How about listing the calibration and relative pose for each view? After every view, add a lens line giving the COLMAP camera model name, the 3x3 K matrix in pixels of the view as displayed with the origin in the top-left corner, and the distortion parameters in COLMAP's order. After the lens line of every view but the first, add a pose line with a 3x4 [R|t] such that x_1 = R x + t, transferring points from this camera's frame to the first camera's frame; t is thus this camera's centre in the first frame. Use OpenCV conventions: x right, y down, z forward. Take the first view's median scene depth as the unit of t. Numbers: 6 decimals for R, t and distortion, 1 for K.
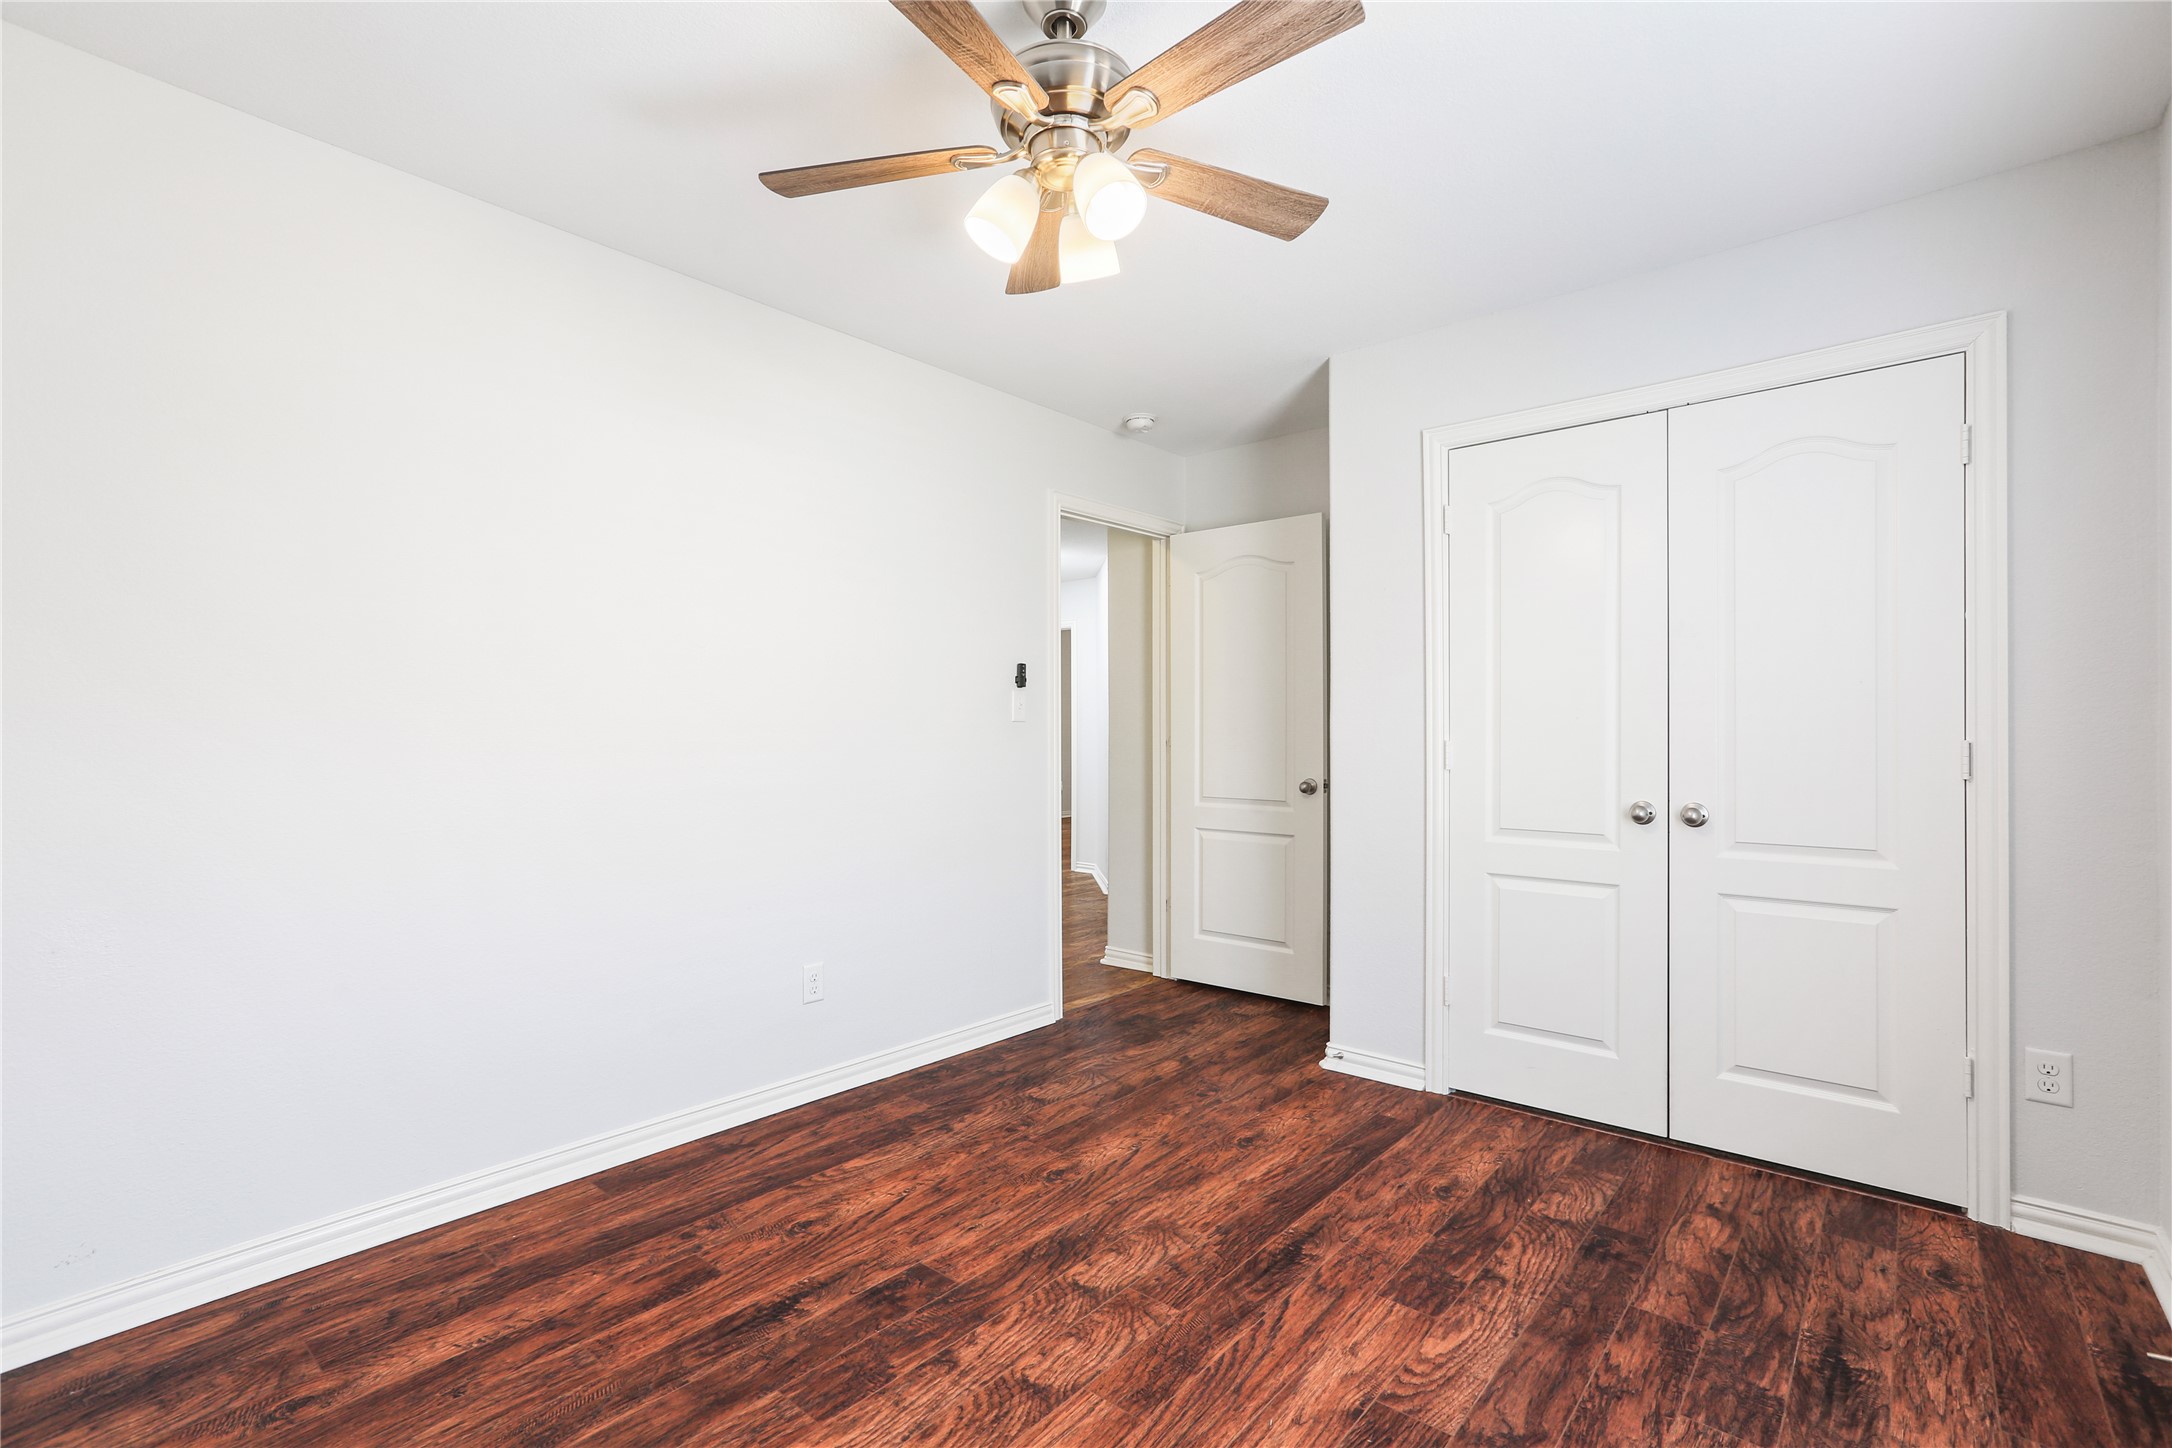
lens RADIAL K [[991.4, 0, 1102.4], [0, 991.4, 731.1], [0, 0, 1]] dist [0.005100, -0.001724]
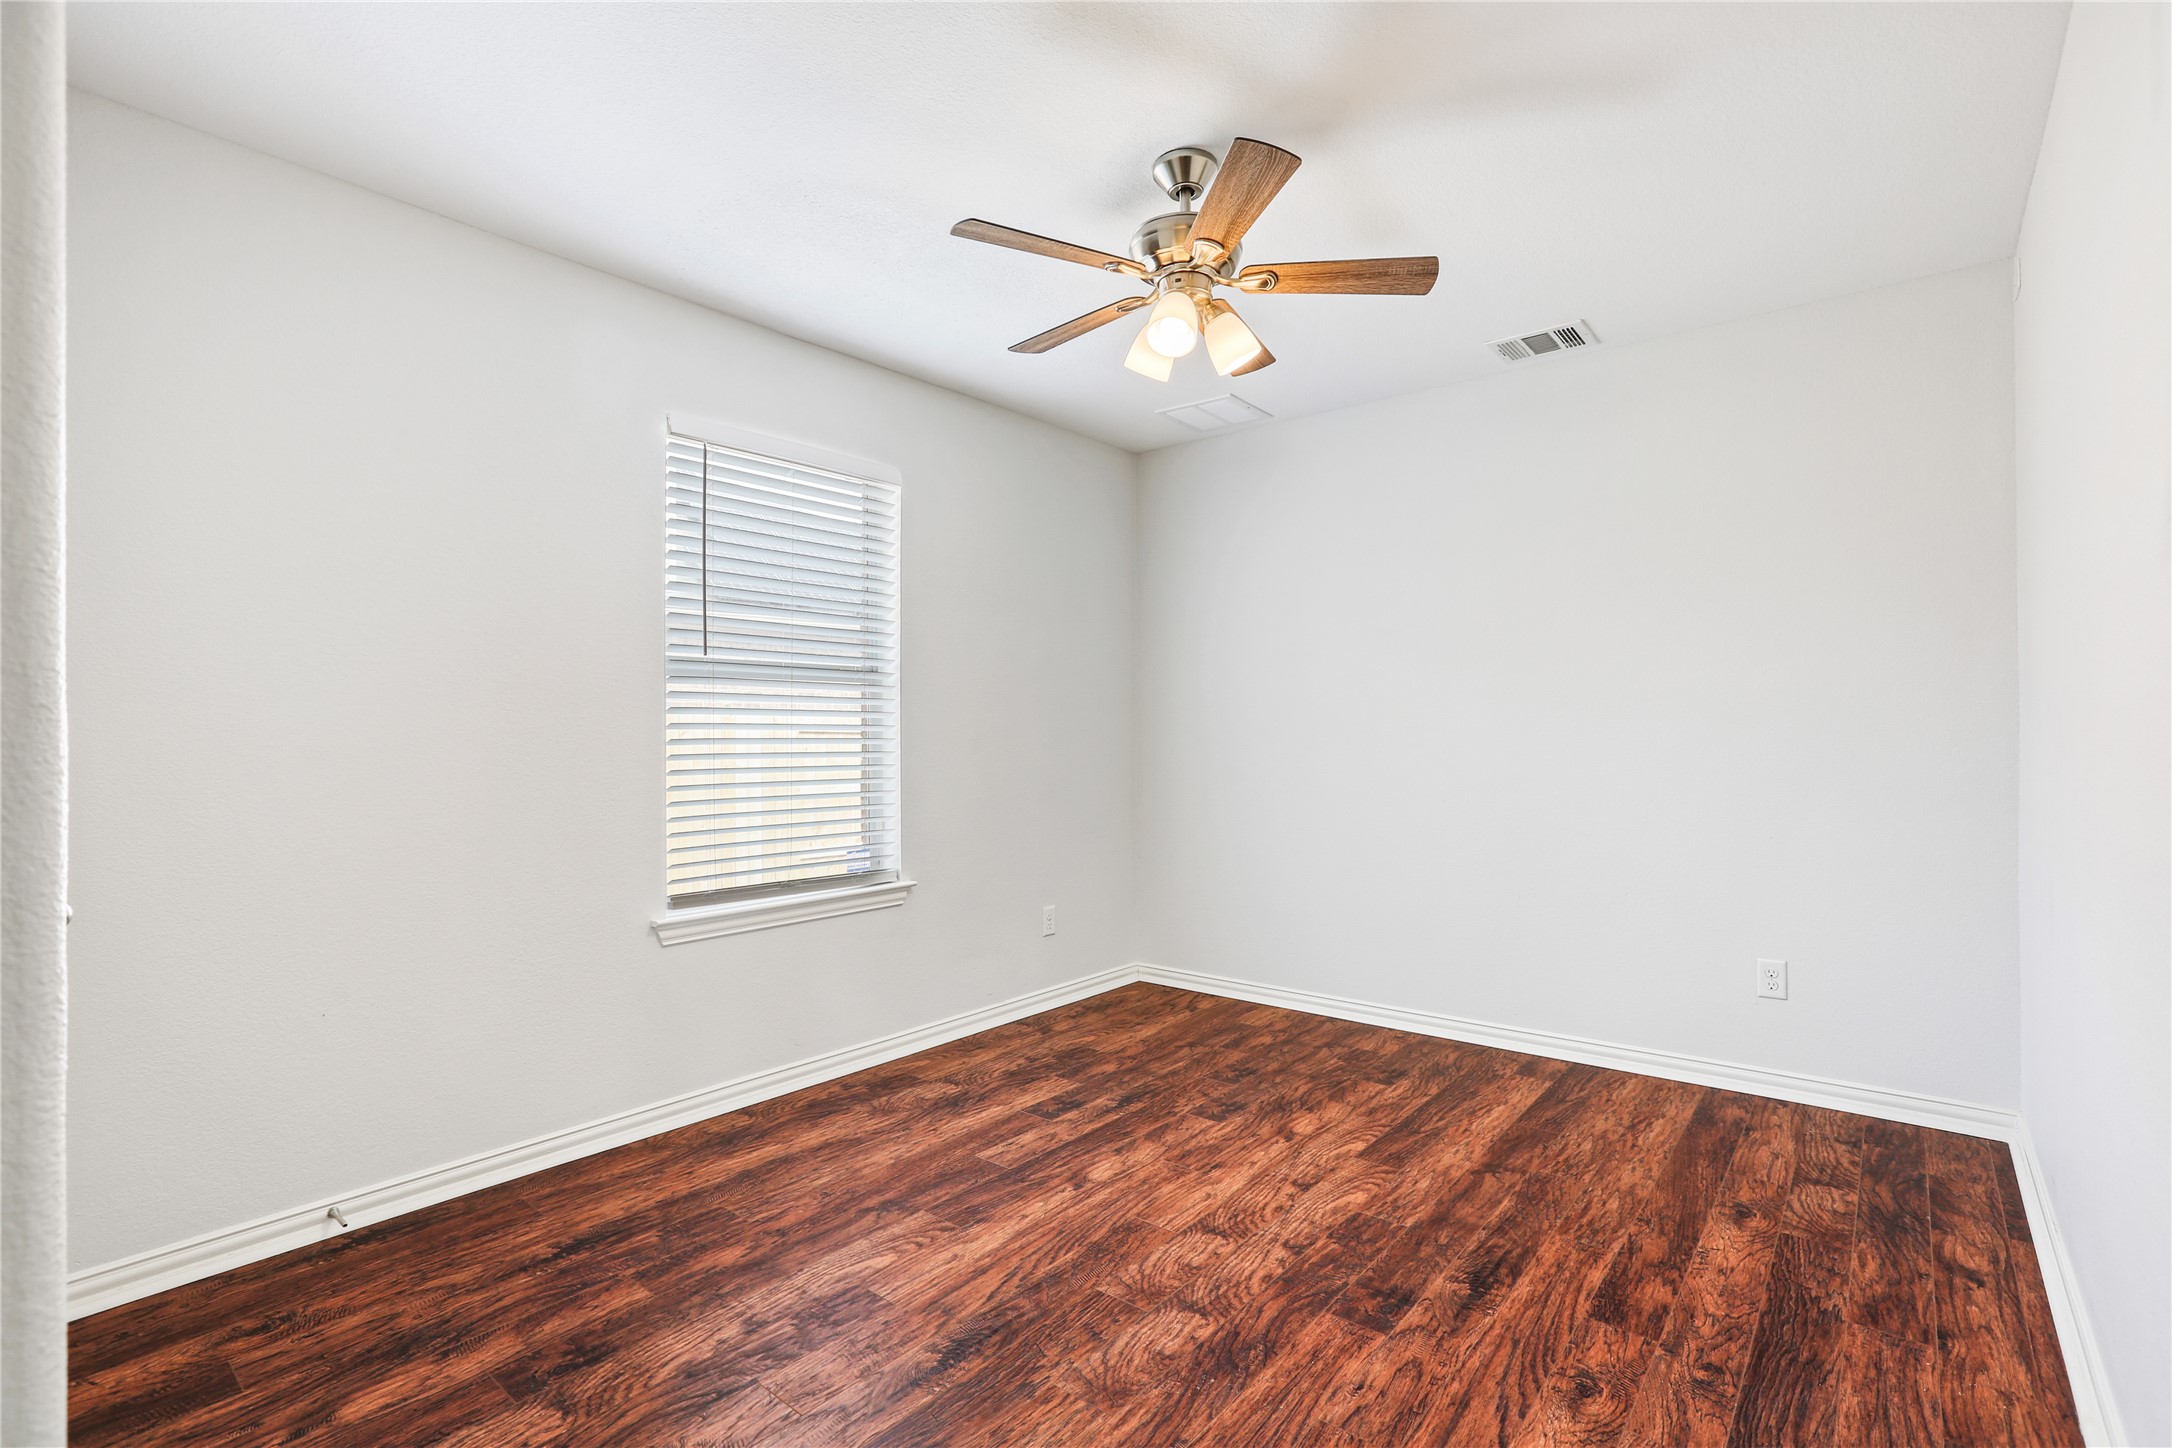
lens RADIAL K [[991.4, 0, 1079.0], [0, 991.4, 728.1], [0, 0, 1]] dist [0.005100, -0.001724]
pose [[-0.999884, 0.006557, 0.013764, 0.077292], [0.006438, 0.999942, -0.008671, 0.005632], [-0.013820, -0.008581, -0.999868, 2.014158]]
